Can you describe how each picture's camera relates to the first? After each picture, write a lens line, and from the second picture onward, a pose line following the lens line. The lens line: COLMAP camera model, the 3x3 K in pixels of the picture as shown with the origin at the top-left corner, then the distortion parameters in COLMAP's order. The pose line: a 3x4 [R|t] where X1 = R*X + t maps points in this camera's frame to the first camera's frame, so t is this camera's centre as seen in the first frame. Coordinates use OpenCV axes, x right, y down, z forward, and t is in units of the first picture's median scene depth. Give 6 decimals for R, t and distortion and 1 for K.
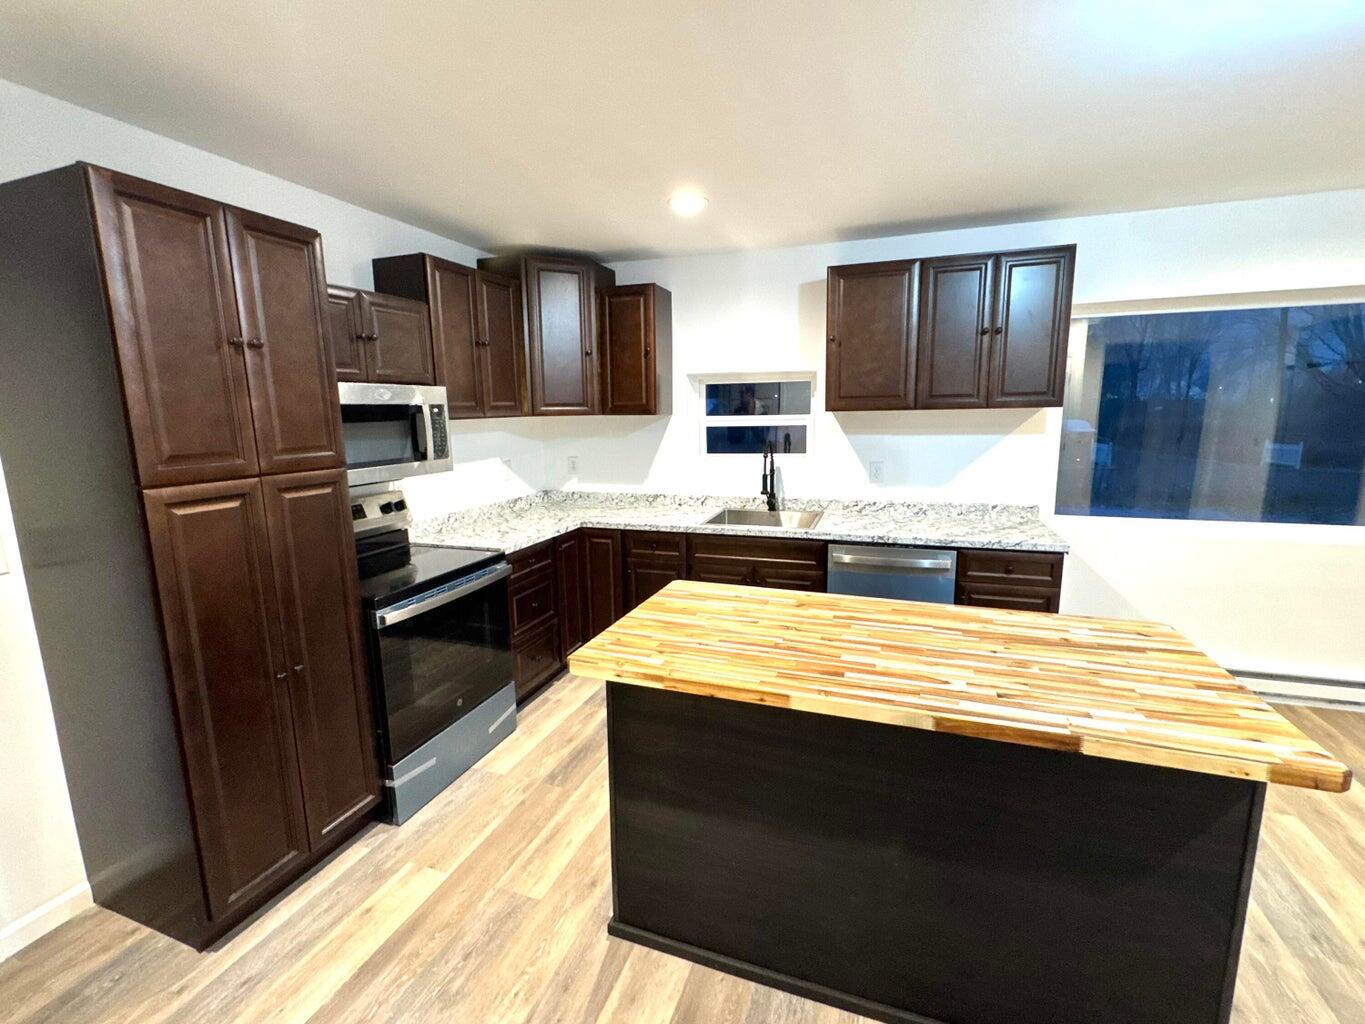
lens RADIAL K [[604.1, 0, 682.5], [0, 604.1, 512.0], [0, 0, 1]] dist [-0.000788, -0.000310]
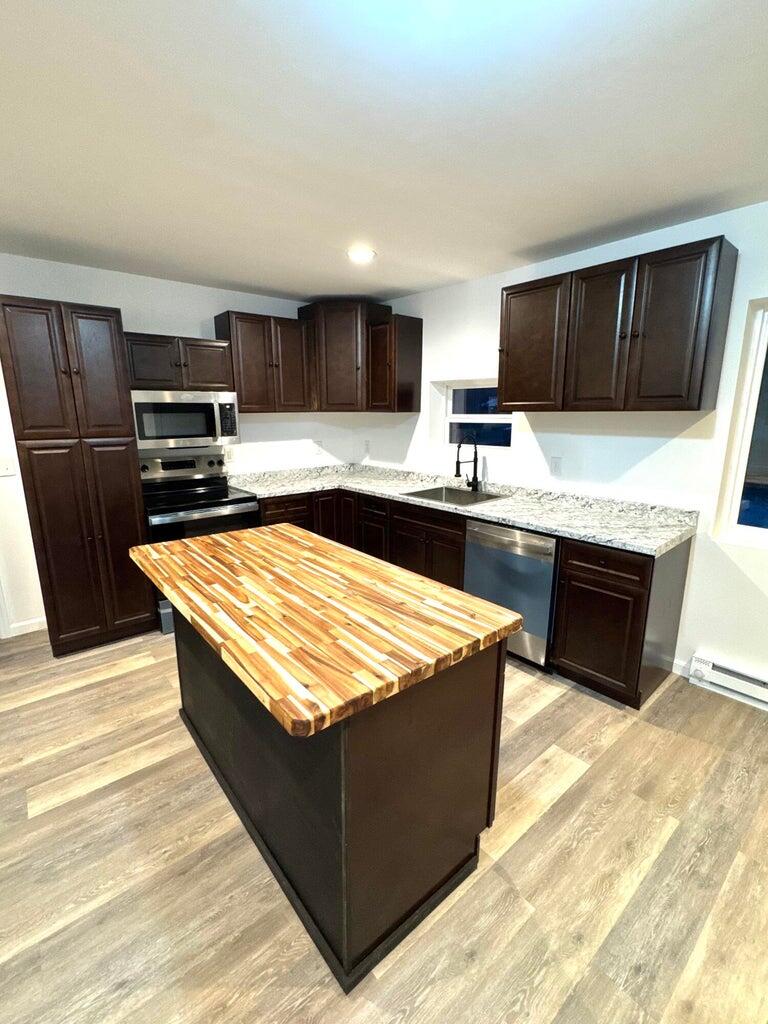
lens RADIAL K [[453.2, 0, 384.0], [0, 453.2, 512.0], [0, 0, 1]] dist [-0.000788, -0.000310]
pose [[0.862705, 0.125170, -0.489971, 0.600159], [-0.096973, 0.991850, 0.082640, -0.024602], [0.496322, -0.023780, 0.867813, 0.116630]]
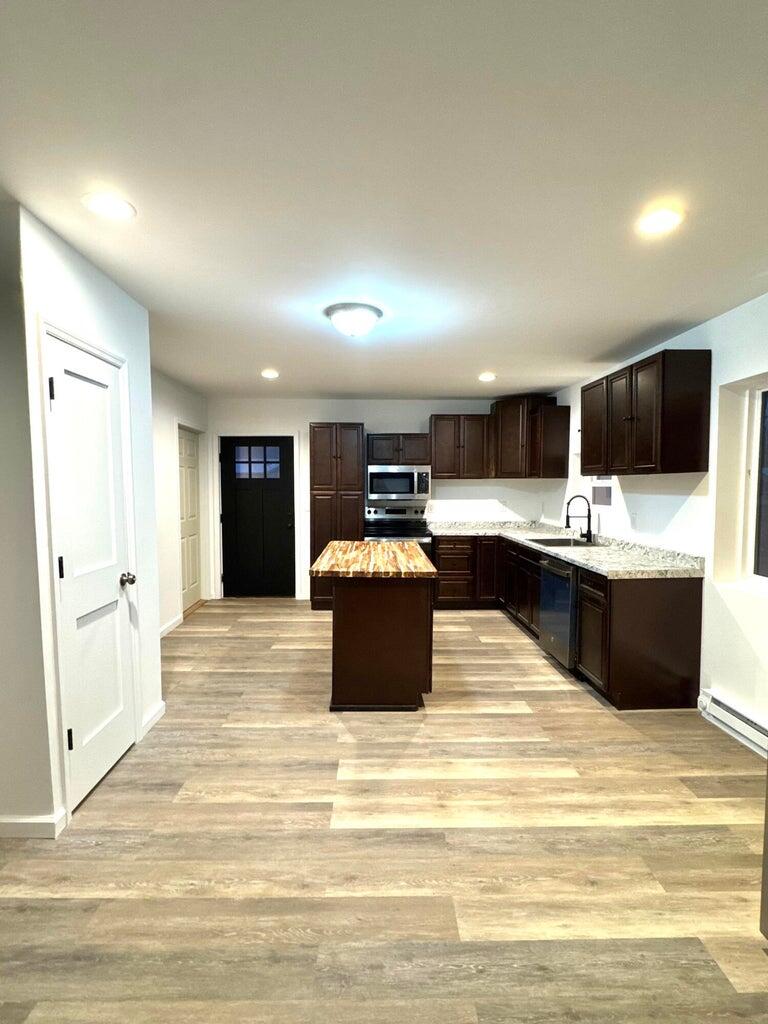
lens RADIAL K [[501.4, 0, 384.0], [0, 501.4, 512.0], [0, 0, 1]] dist [-0.002784, -0.000019]
pose [[0.355887, 0.069084, -0.931972, 1.484507], [-0.164539, 0.986317, 0.010280, -0.006422], [0.919930, 0.149688, 0.362385, 0.095703]]
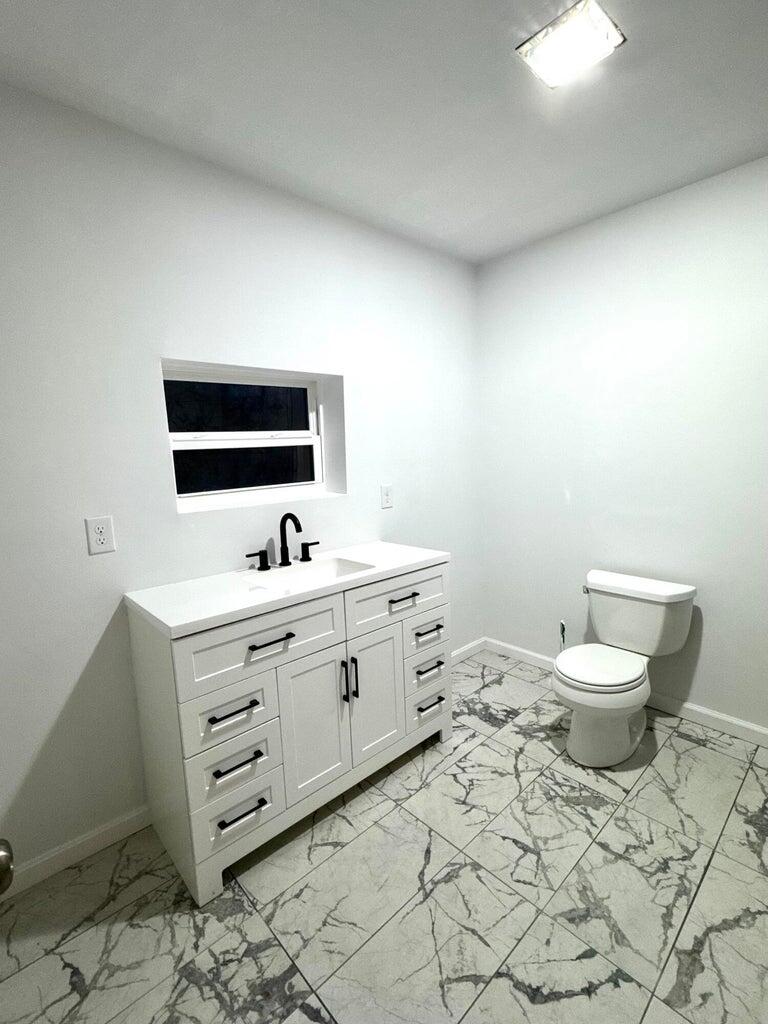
lens RADIAL K [[471.6, 0, 384.0], [0, 471.6, 512.0], [0, 0, 1]] dist [-0.000036, -0.000022]
pose [[0.455124, -0.119151, 0.882420, -0.412935], [0.172787, 0.983987, 0.043748, -0.094017], [-0.873503, 0.132560, 0.468424, 0.875630]]
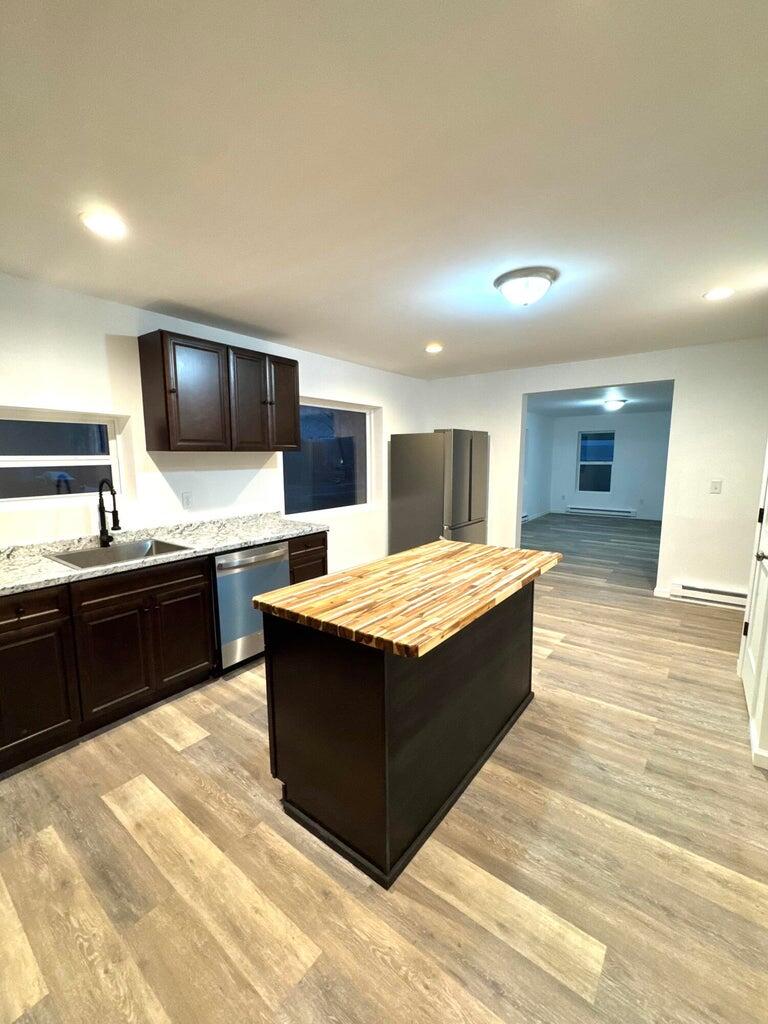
lens RADIAL K [[427.1, 0, 384.0], [0, 427.1, 512.0], [0, 0, 1]] dist [-0.001652, -0.000246]
pose [[0.305064, -0.107697, 0.946223, -0.519469], [0.162196, 0.984944, 0.059812, -0.036493], [-0.938418, 0.135227, 0.317939, 0.416443]]
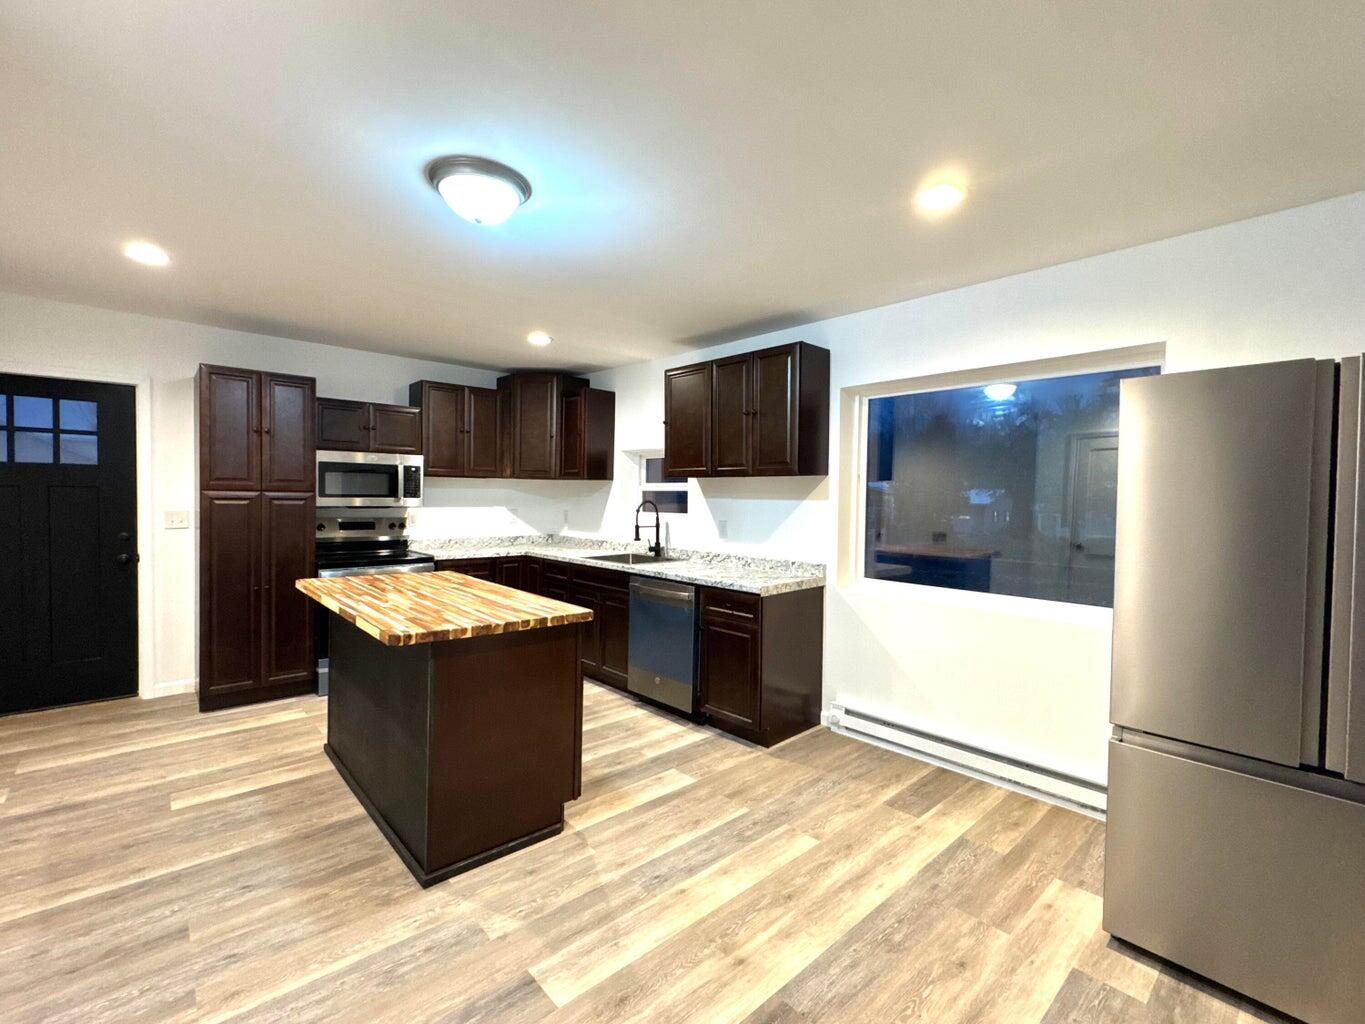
lens RADIAL K [[604.1, 0, 682.5], [0, 604.1, 512.0], [0, 0, 1]] dist [-0.000788, -0.000310]
pose [[0.884037, 0.044500, -0.465294, 1.025959], [-0.110398, 0.987172, -0.115339, 0.060186], [0.454193, 0.153331, 0.877610, -0.120546]]
